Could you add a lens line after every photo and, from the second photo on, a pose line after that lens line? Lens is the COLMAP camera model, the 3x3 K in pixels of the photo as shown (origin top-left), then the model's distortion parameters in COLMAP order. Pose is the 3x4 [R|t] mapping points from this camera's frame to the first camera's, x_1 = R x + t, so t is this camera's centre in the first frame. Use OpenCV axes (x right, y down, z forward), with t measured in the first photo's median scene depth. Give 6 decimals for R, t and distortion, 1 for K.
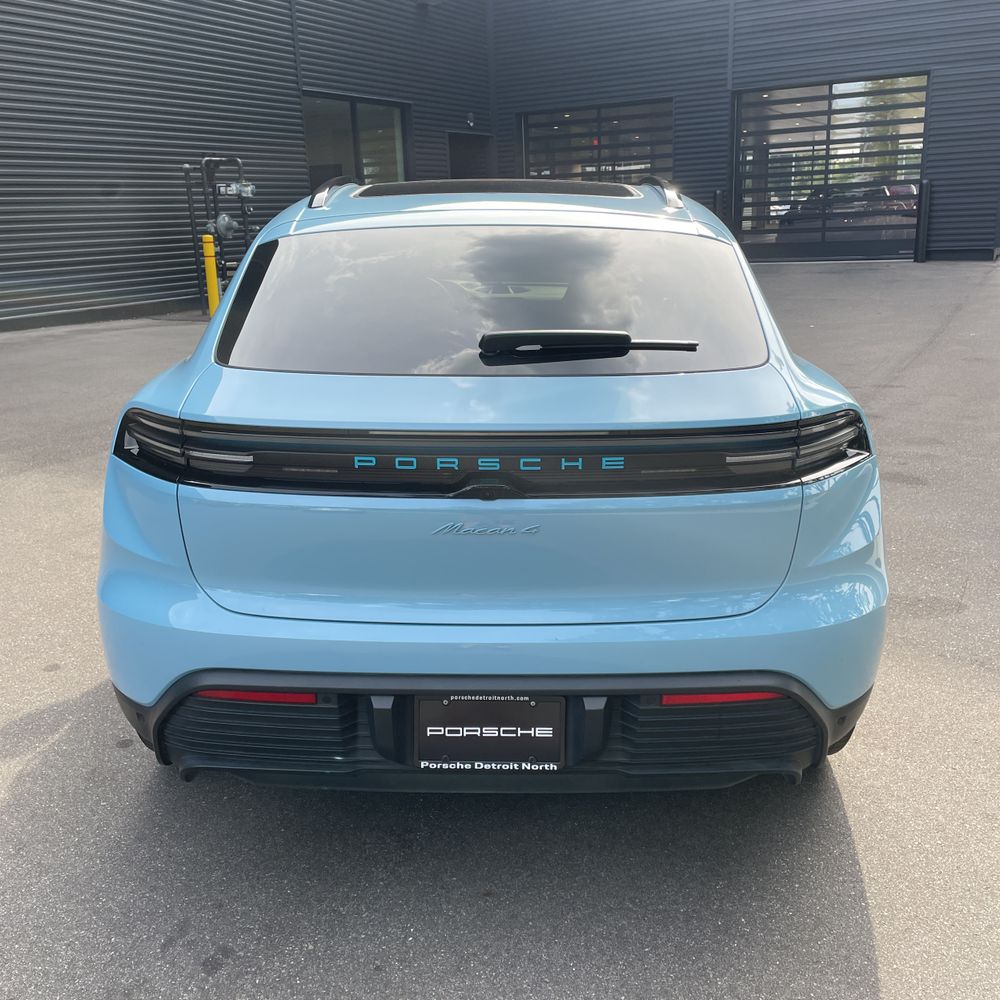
lens RADIAL K [[1021.4, 0, 495.3], [0, 1021.4, 499.4], [0, 0, 1]] dist [0.047015, 0.000000]
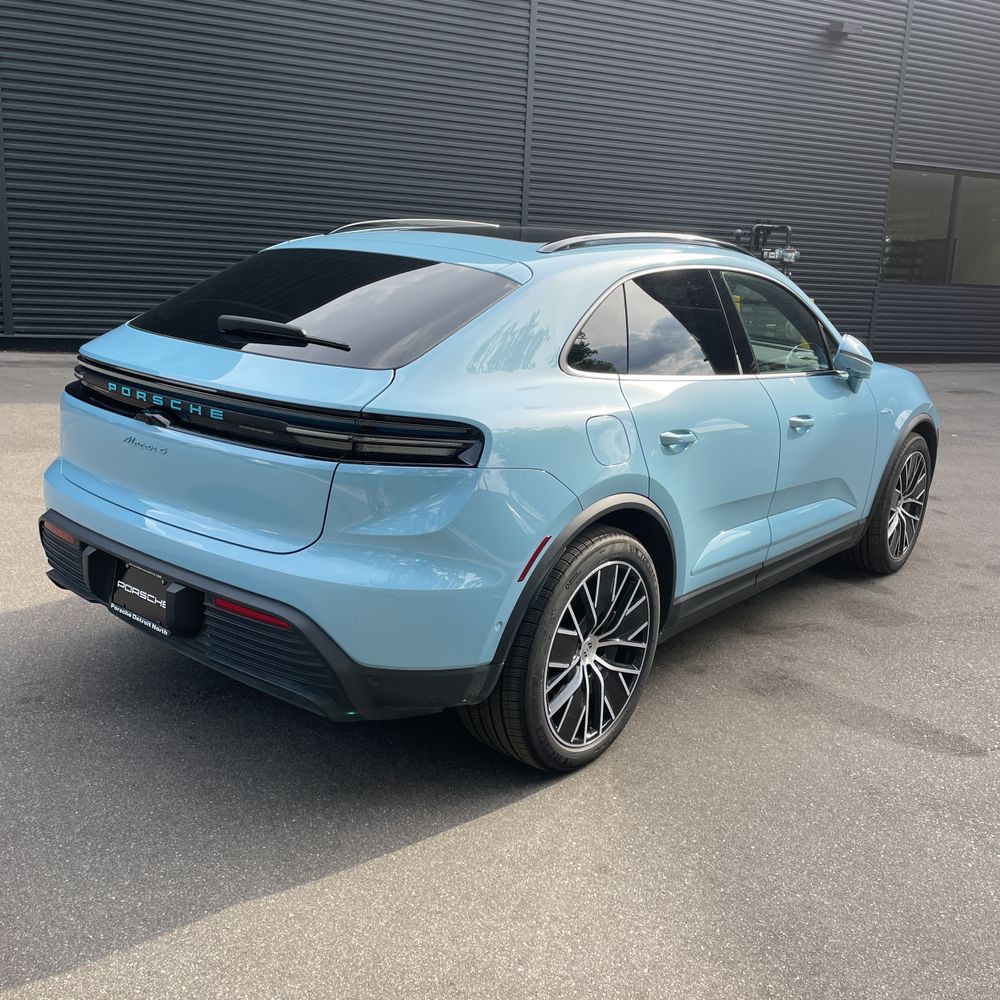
lens RADIAL K [[1021.4, 0, 499.9], [0, 1021.4, 498.2], [0, 0, 1]] dist [0.047015, 0.000000]
pose [[0.790339, 0.202263, -0.578320, 0.184069], [-0.239785, 0.970754, 0.011820, -0.005110], [0.563798, 0.129331, 0.815724, 0.019525]]
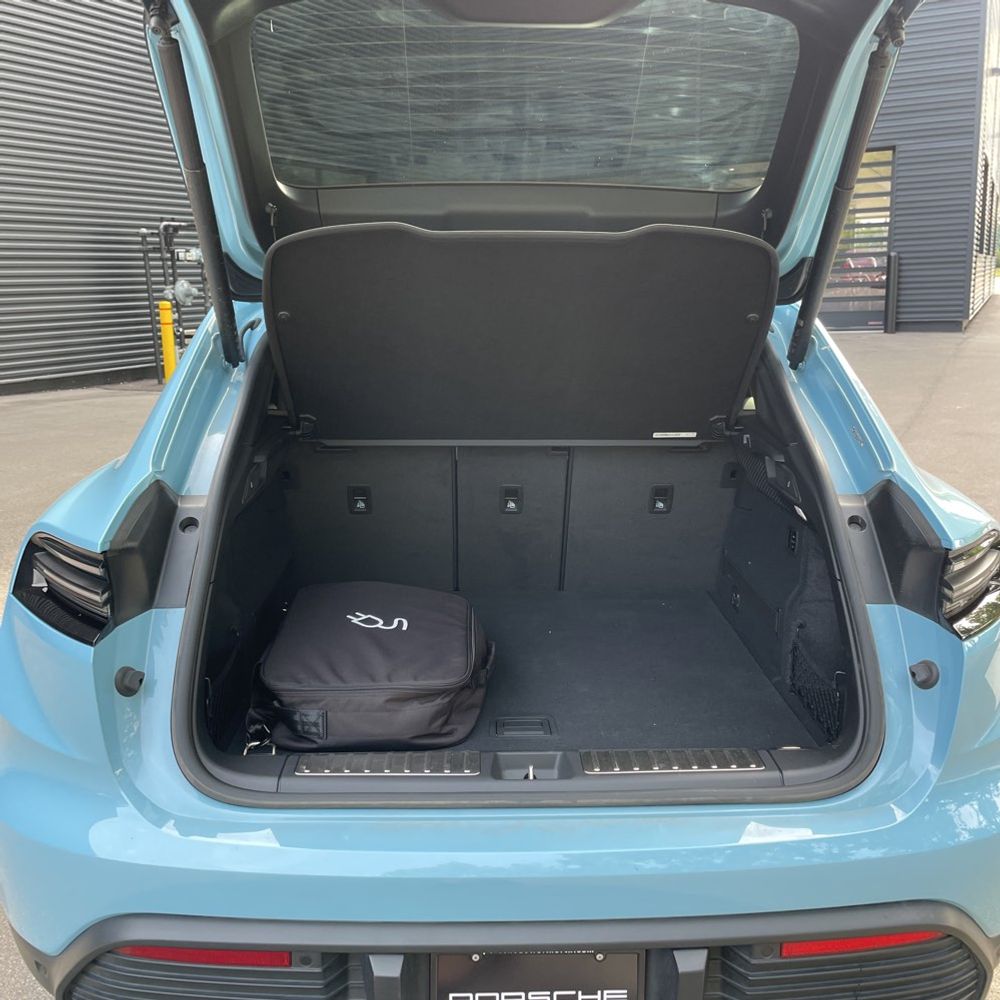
lens RADIAL K [[1021.4, 0, 502.0], [0, 1021.4, 504.9], [0, 0, 1]] dist [0.047015, 0.000000]
pose [[0.999011, -0.003074, 0.044368, -0.009612], [0.005644, 0.998305, -0.057929, -0.011165], [-0.044114, 0.058122, 0.997334, 0.043263]]
